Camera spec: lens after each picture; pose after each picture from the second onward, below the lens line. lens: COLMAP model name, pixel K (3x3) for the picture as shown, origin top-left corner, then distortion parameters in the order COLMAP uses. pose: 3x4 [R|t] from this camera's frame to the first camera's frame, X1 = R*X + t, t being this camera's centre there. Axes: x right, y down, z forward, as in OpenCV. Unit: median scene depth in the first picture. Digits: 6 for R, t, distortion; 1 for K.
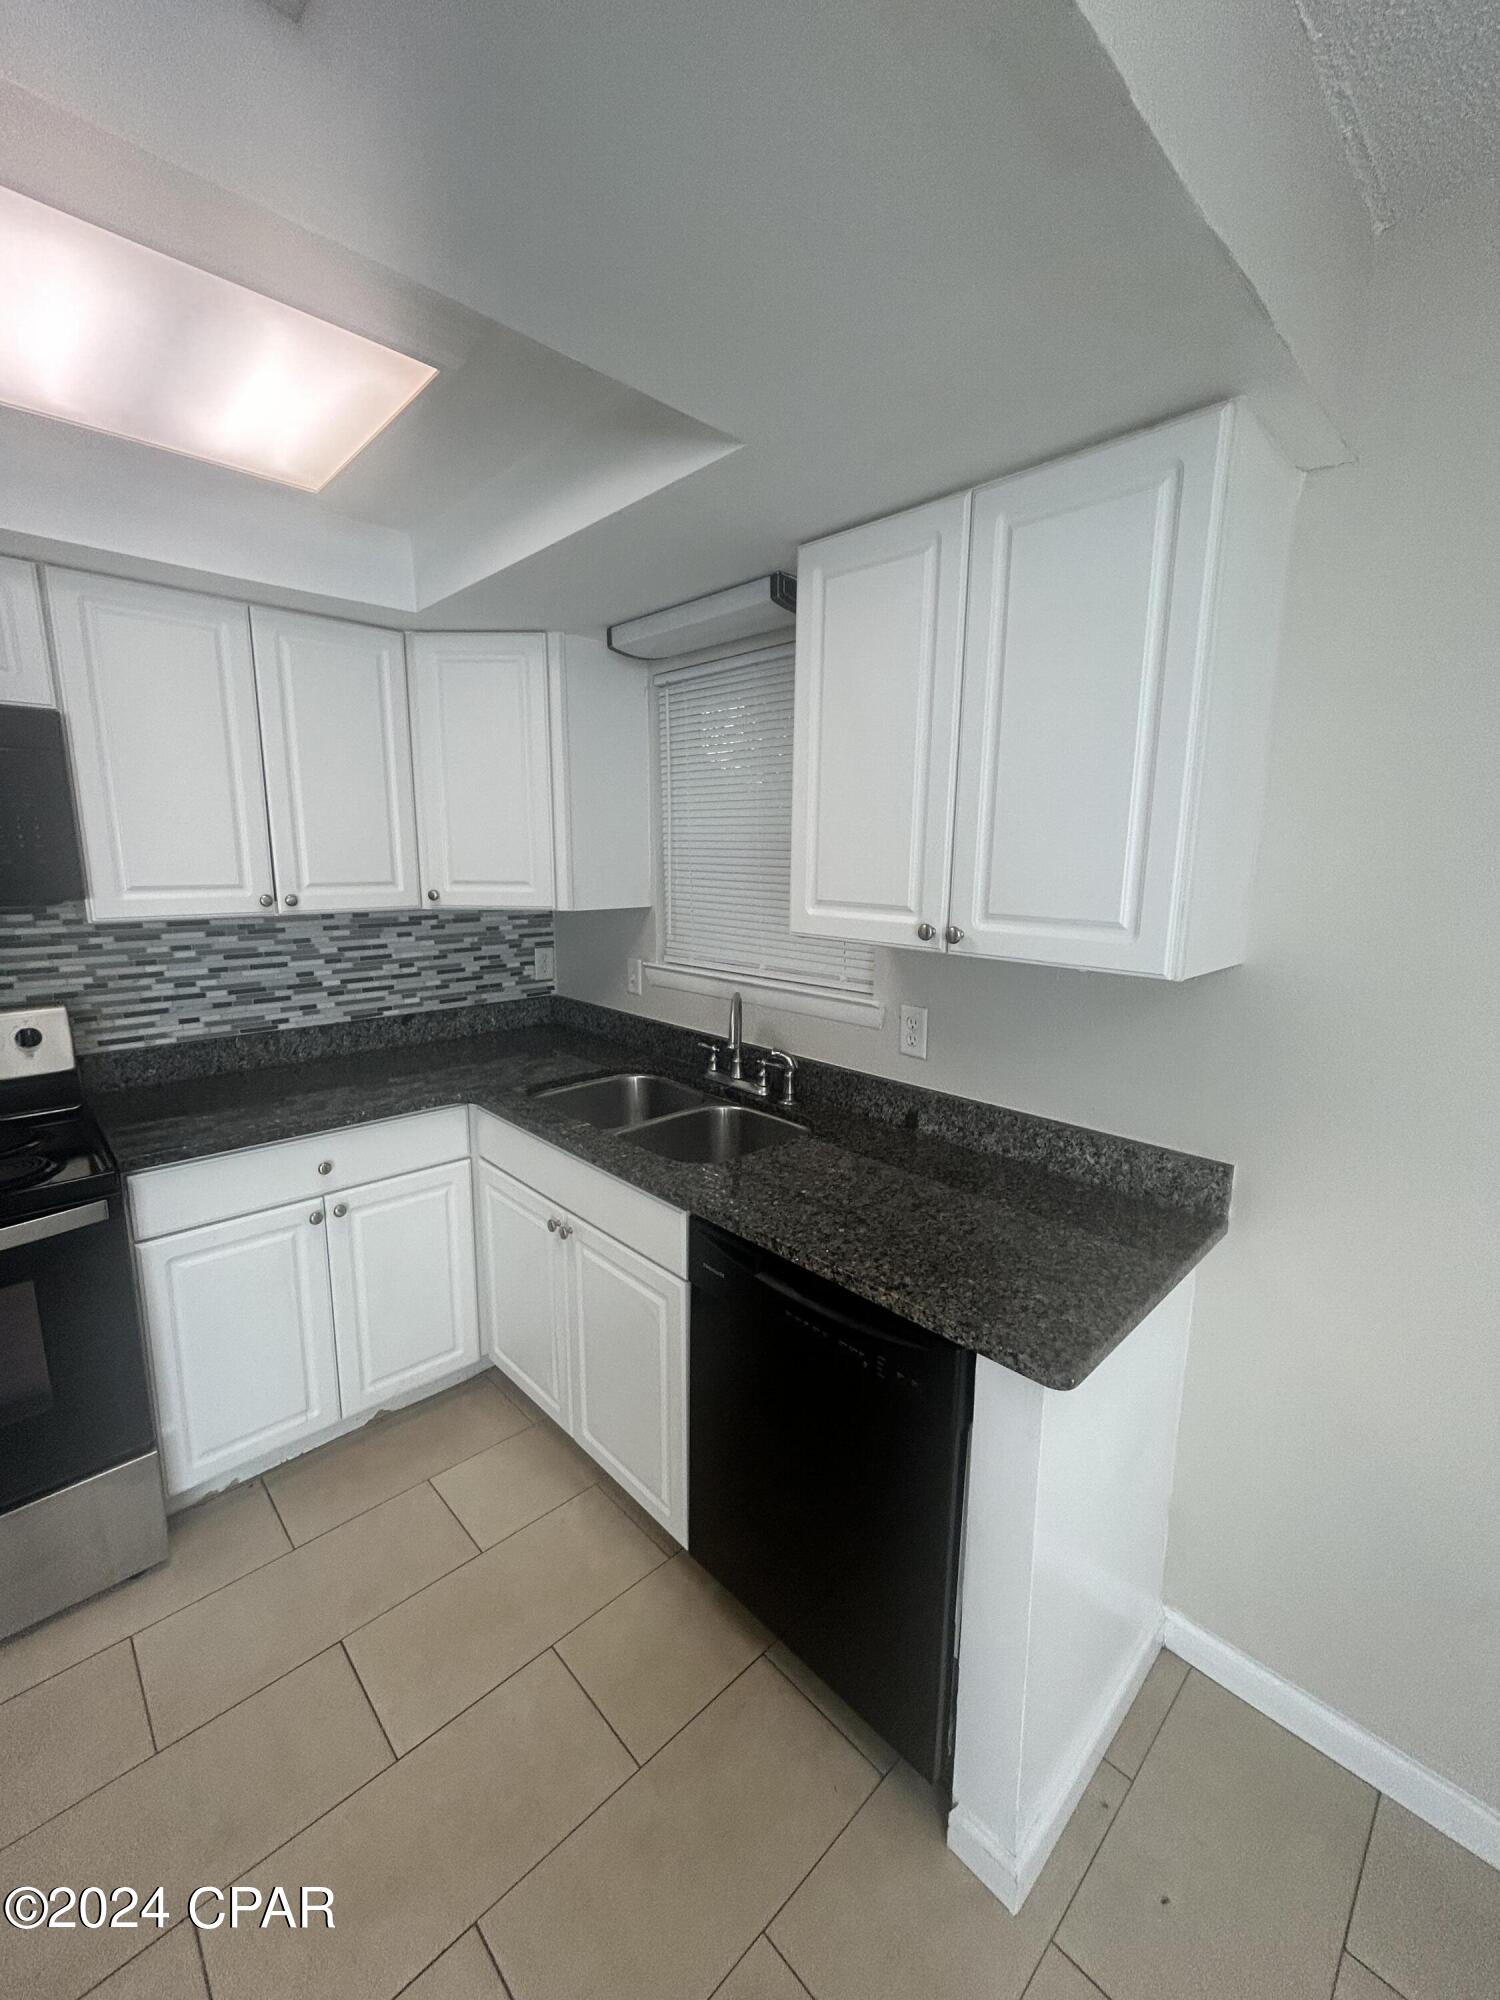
lens RADIAL K [[812.2, 0, 754.3], [0, 812.2, 999.5], [0, 0, 1]] dist [0.000185, -0.000046]
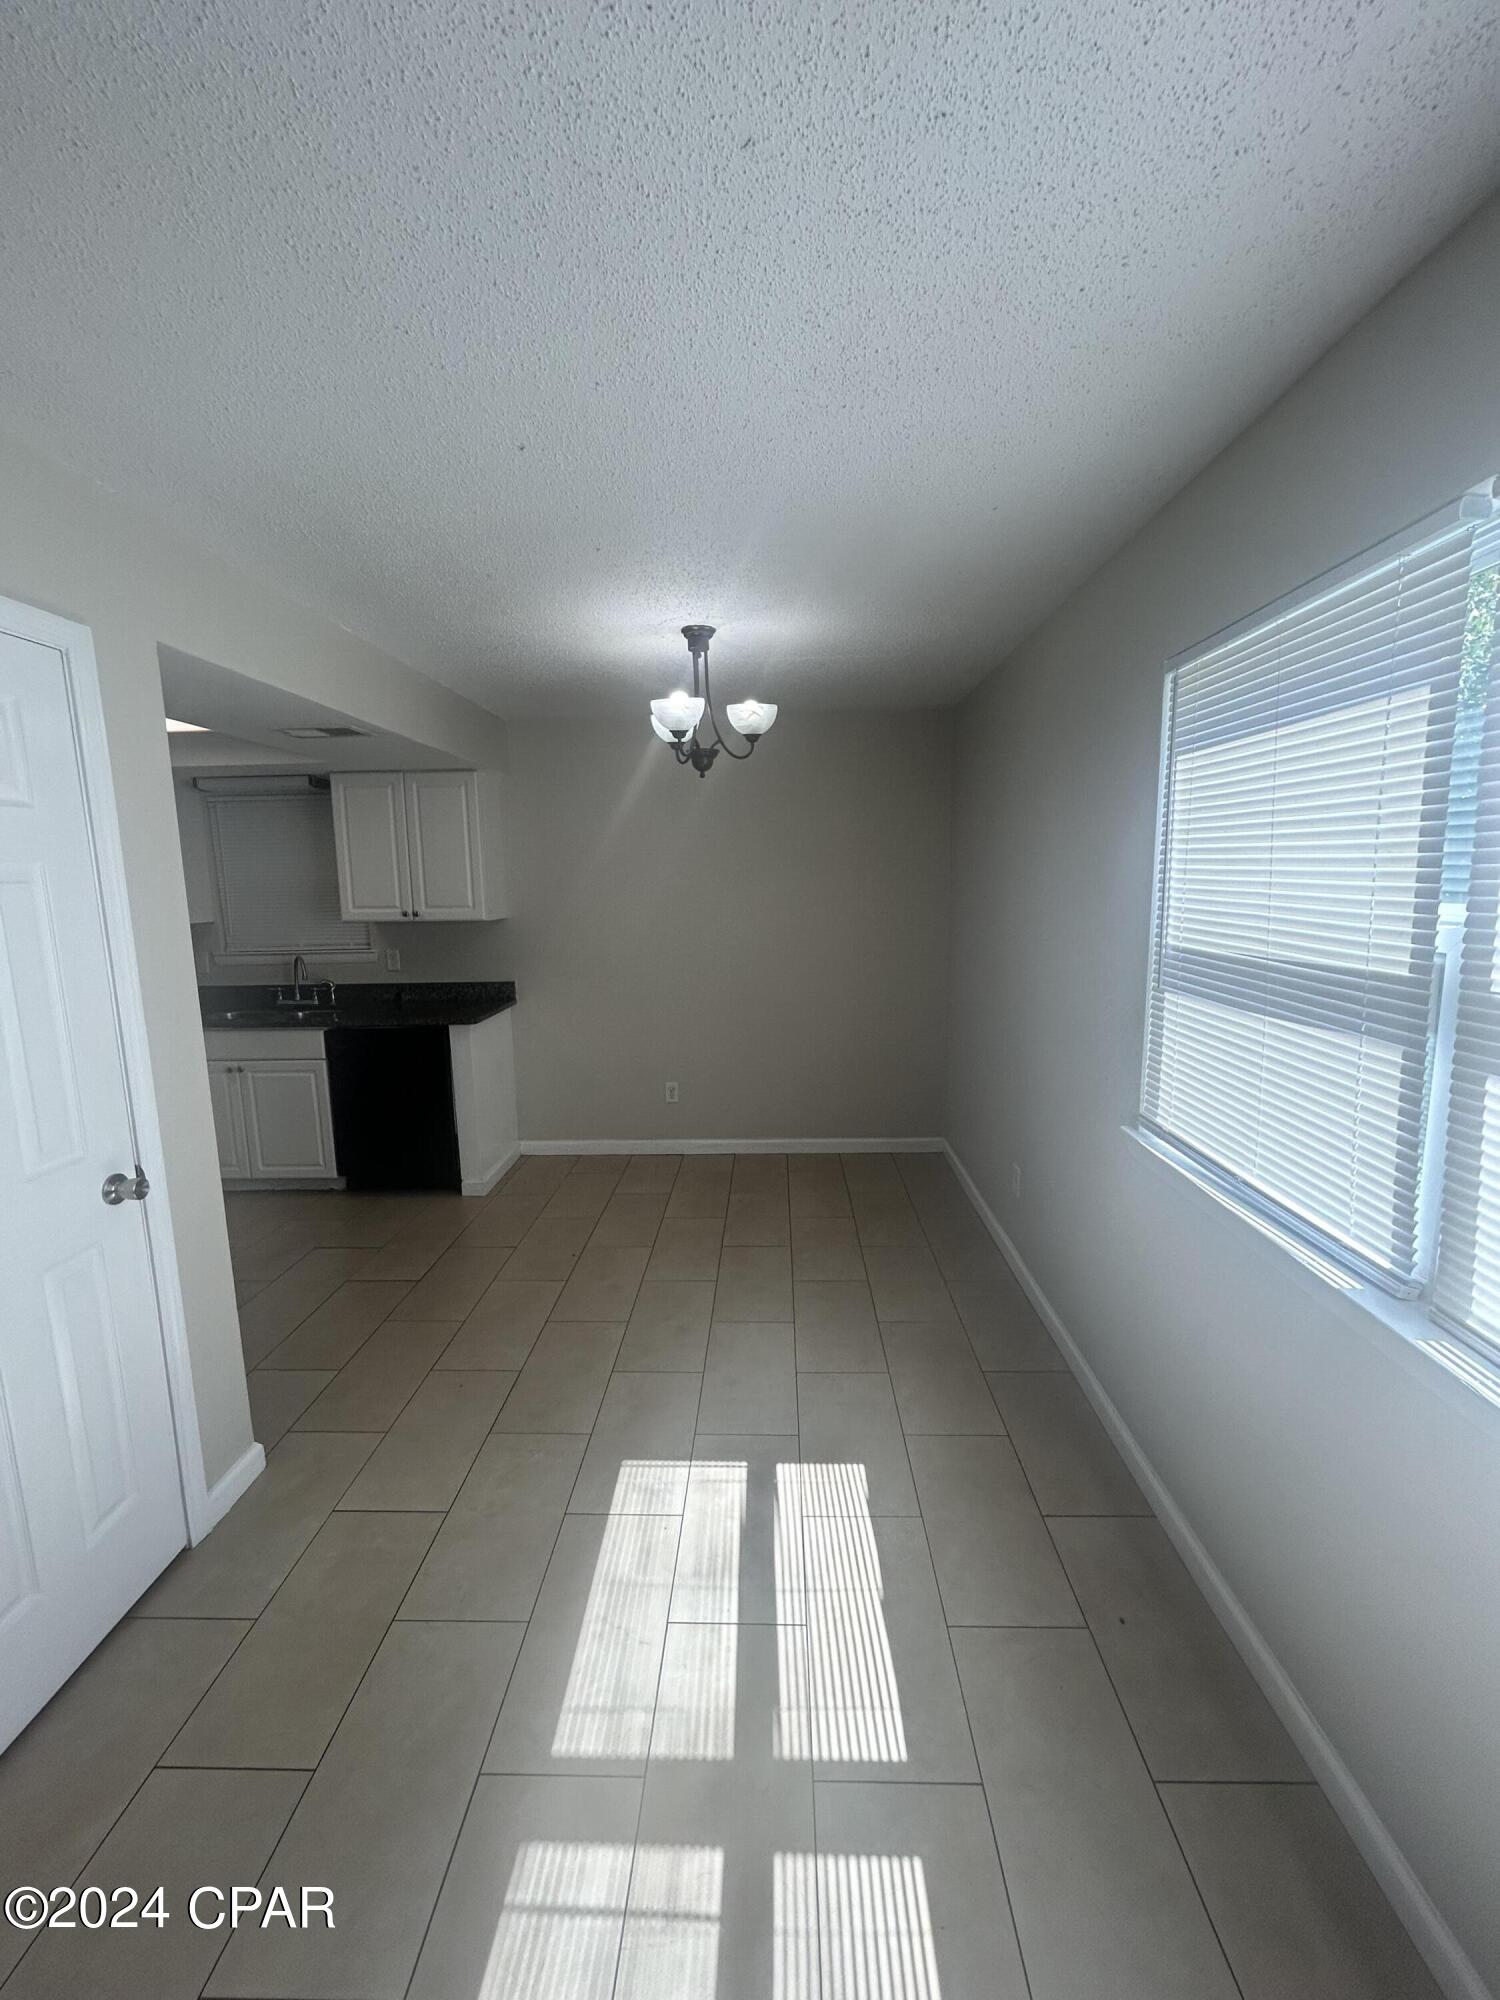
lens RADIAL K [[812.2, 0, 753.4], [0, 812.2, 996.4], [0, 0, 1]] dist [0.000185, -0.000046]
pose [[0.716496, -0.127730, 0.685798, -0.809795], [0.149938, 0.988315, 0.027424, 0.276047], [-0.681287, 0.083178, 0.727275, -1.693258]]
